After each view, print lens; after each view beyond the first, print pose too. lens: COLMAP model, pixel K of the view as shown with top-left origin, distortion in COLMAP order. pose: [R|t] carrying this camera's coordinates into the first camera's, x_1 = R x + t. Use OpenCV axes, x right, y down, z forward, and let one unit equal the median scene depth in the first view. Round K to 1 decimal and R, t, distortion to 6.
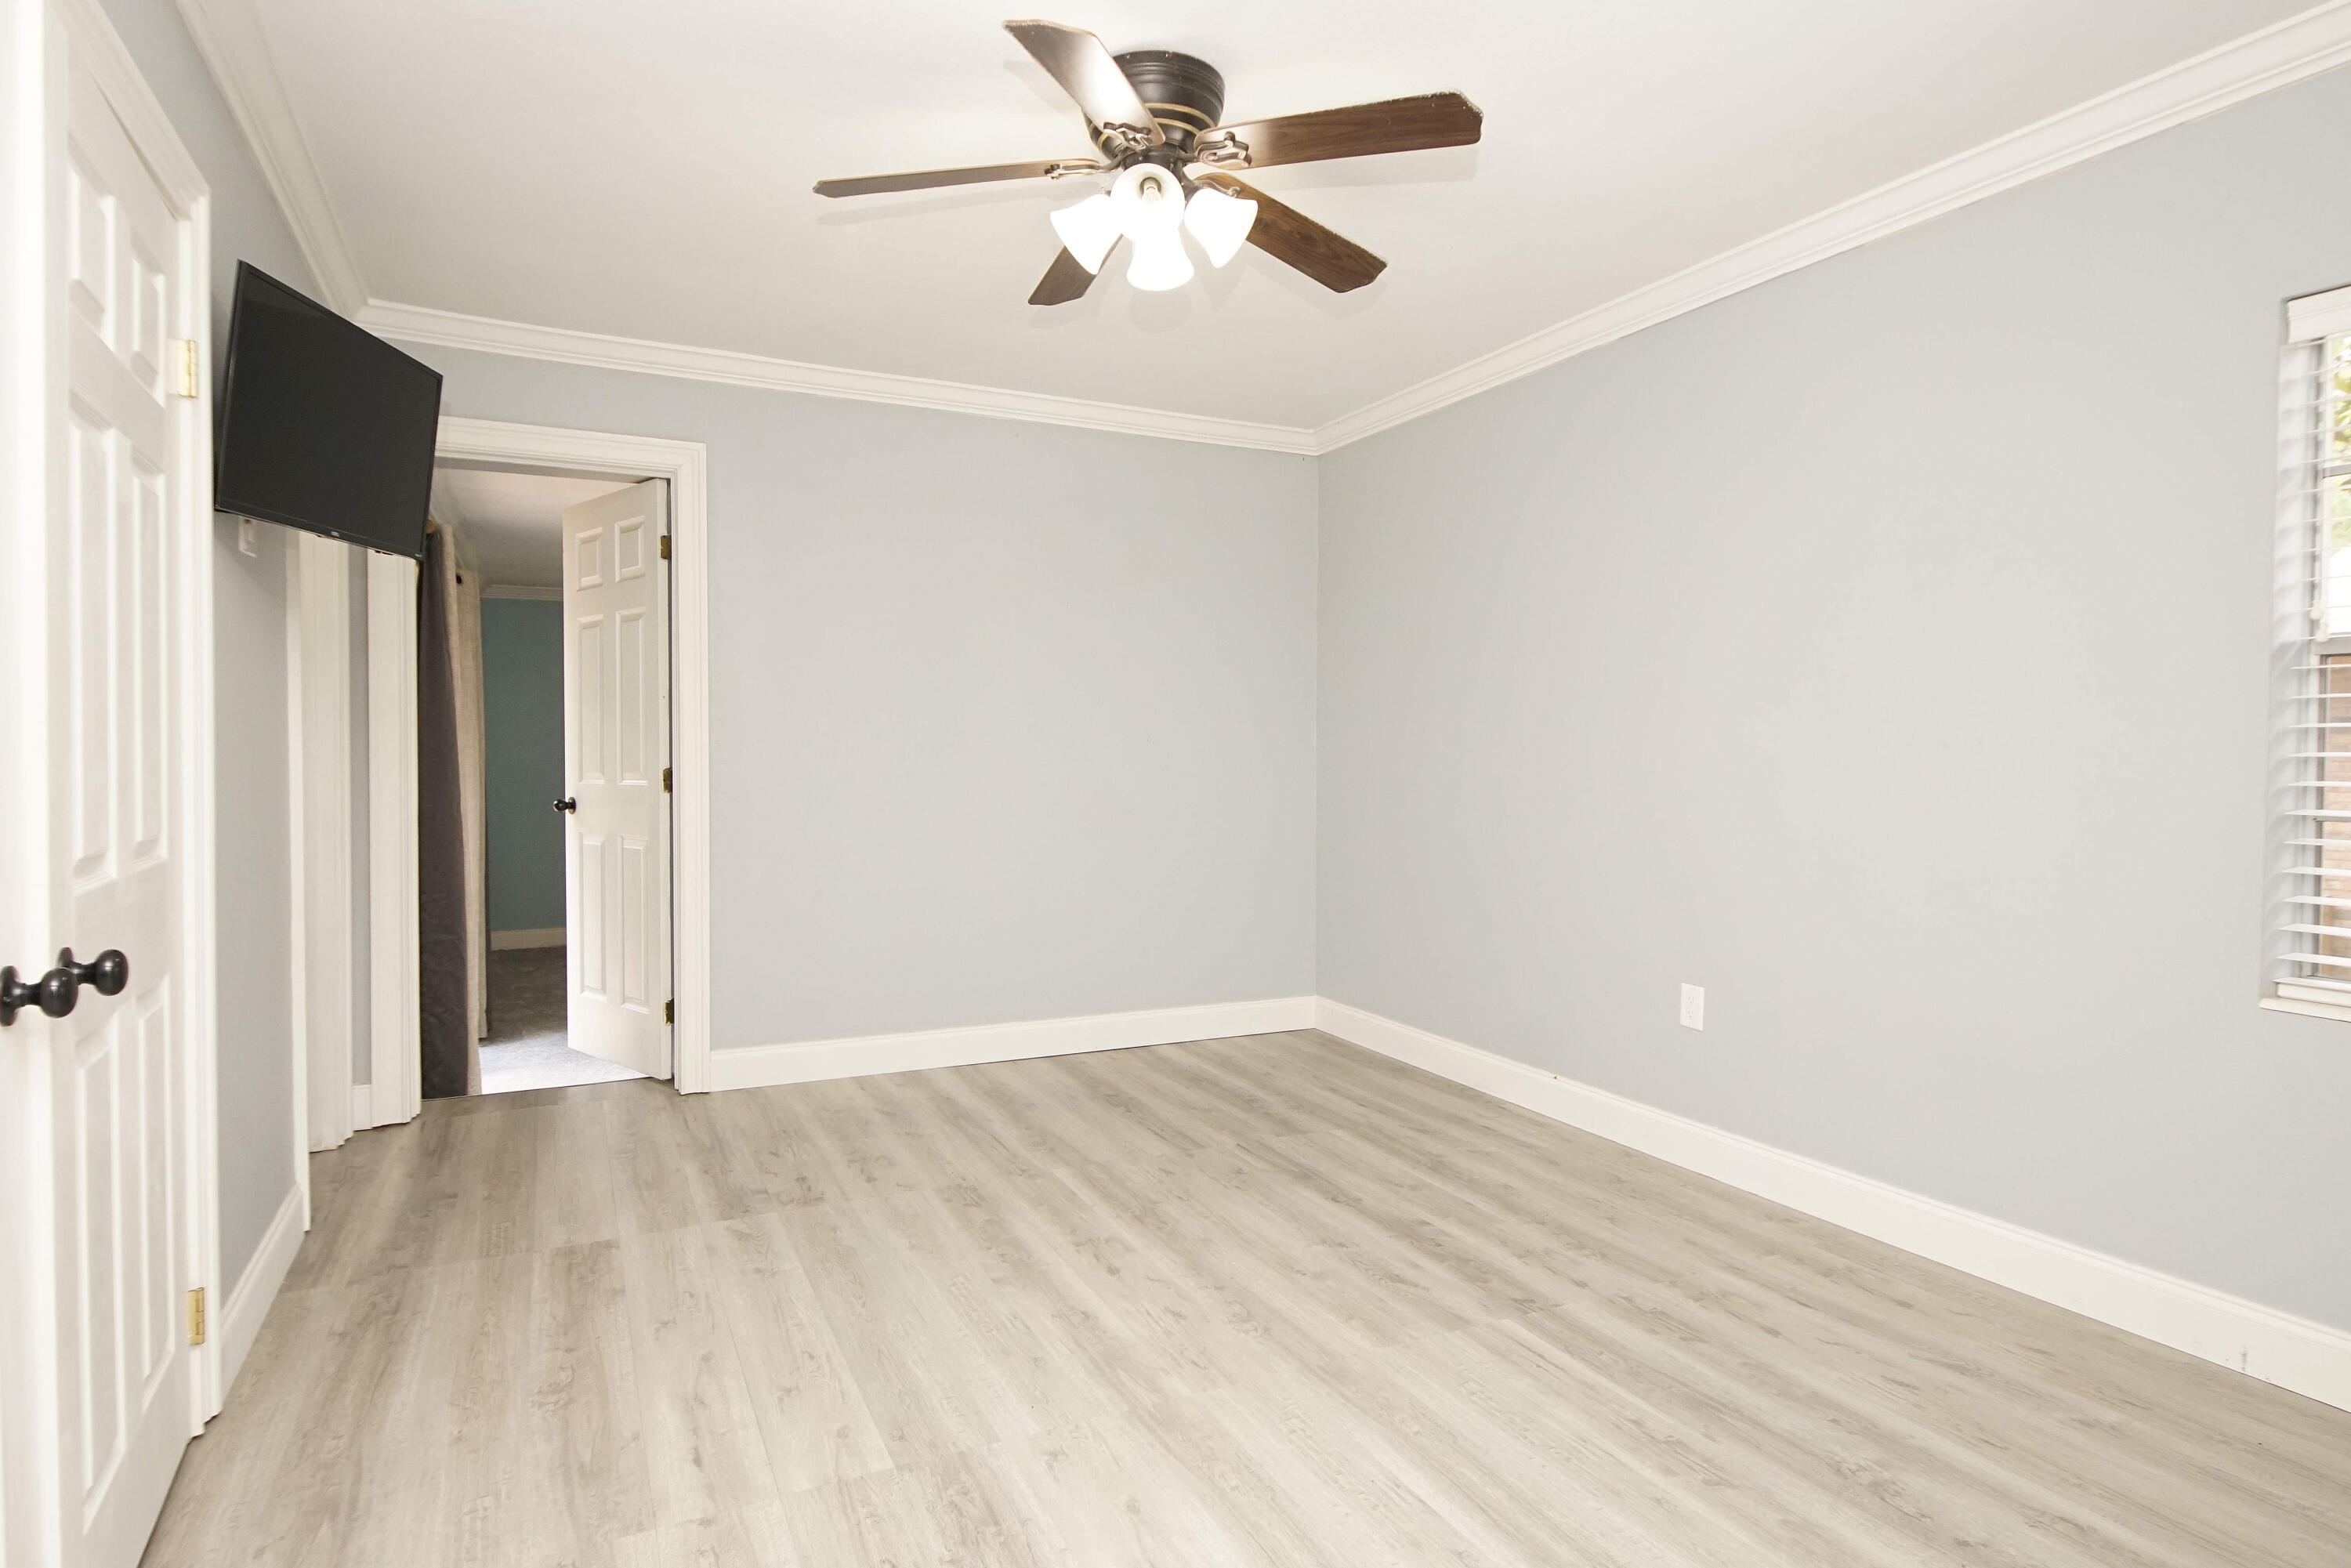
lens RADIAL K [[1259.1, 0, 1149.4], [0, 1259.1, 773.5], [0, 0, 1]] dist [0.031328, -0.031778]
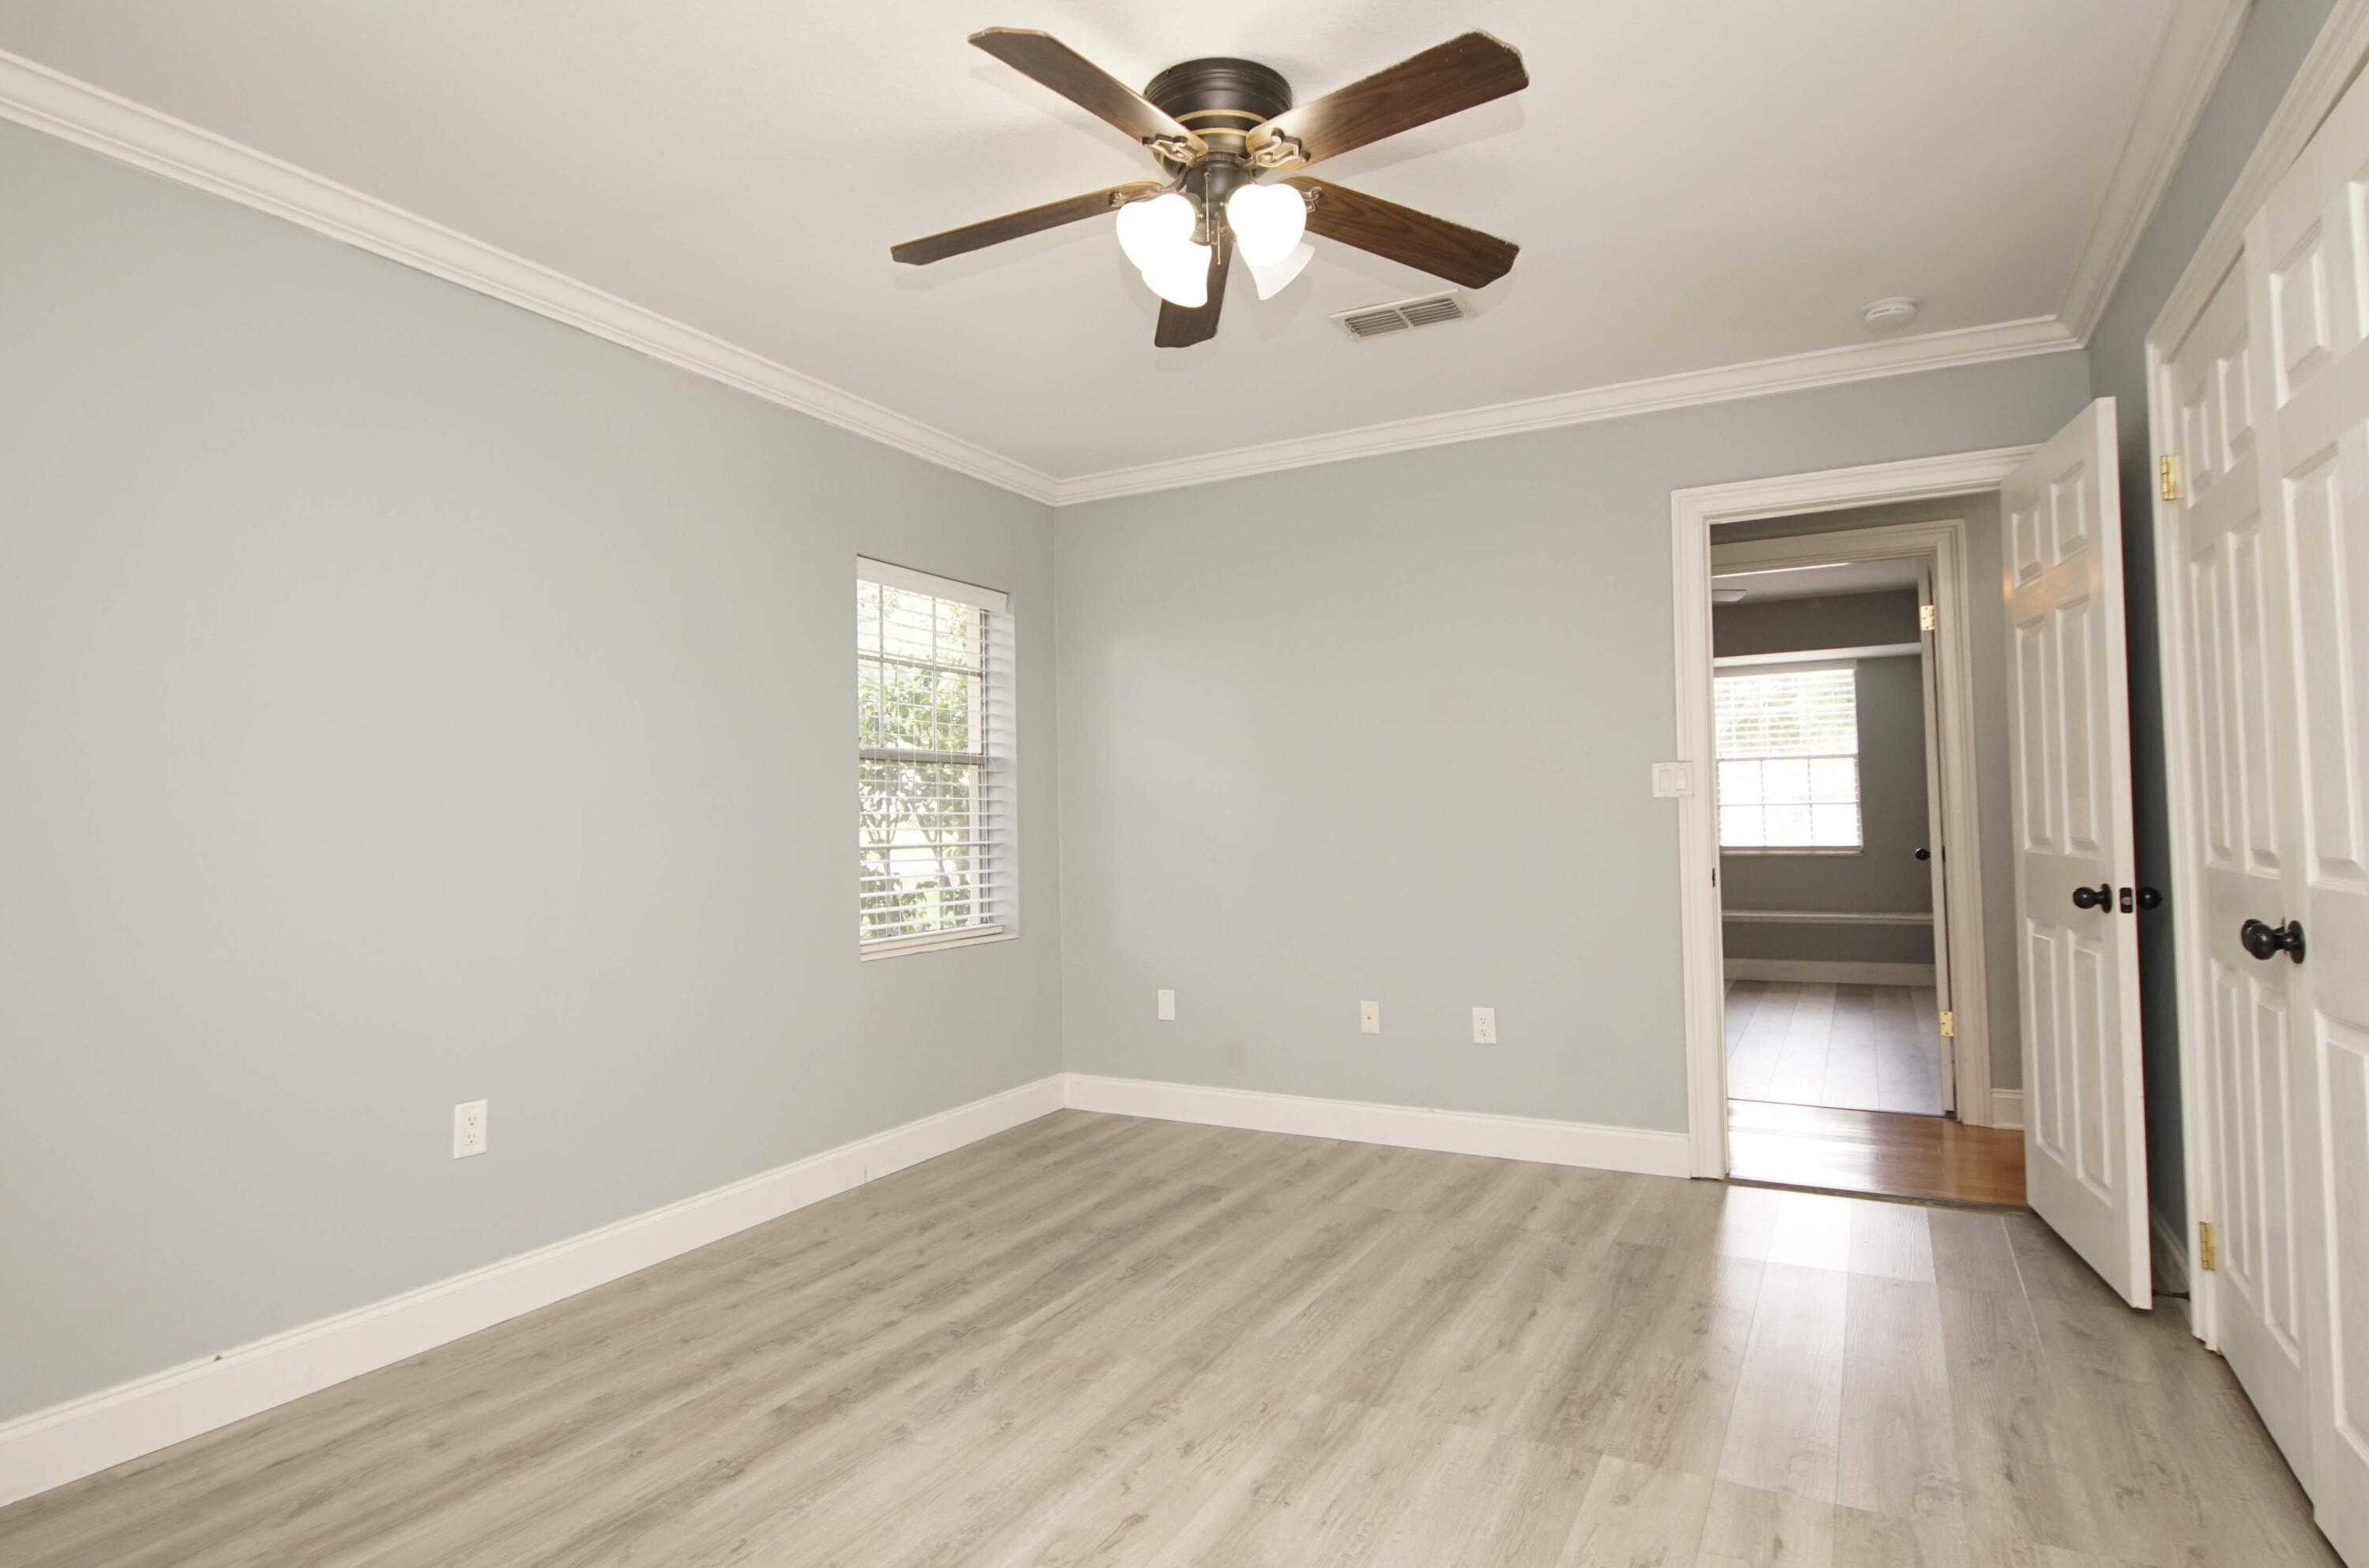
lens RADIAL K [[1270.0, 0, 1184.5], [0, 1270.0, 784.0], [0, 0, 1]] dist [0.062619, -0.044766]
pose [[-0.594205, 0.028814, 0.803797, -0.710620], [0.030348, 0.999450, -0.013393, -0.016707], [-0.803741, 0.016436, -0.594753, 1.541362]]
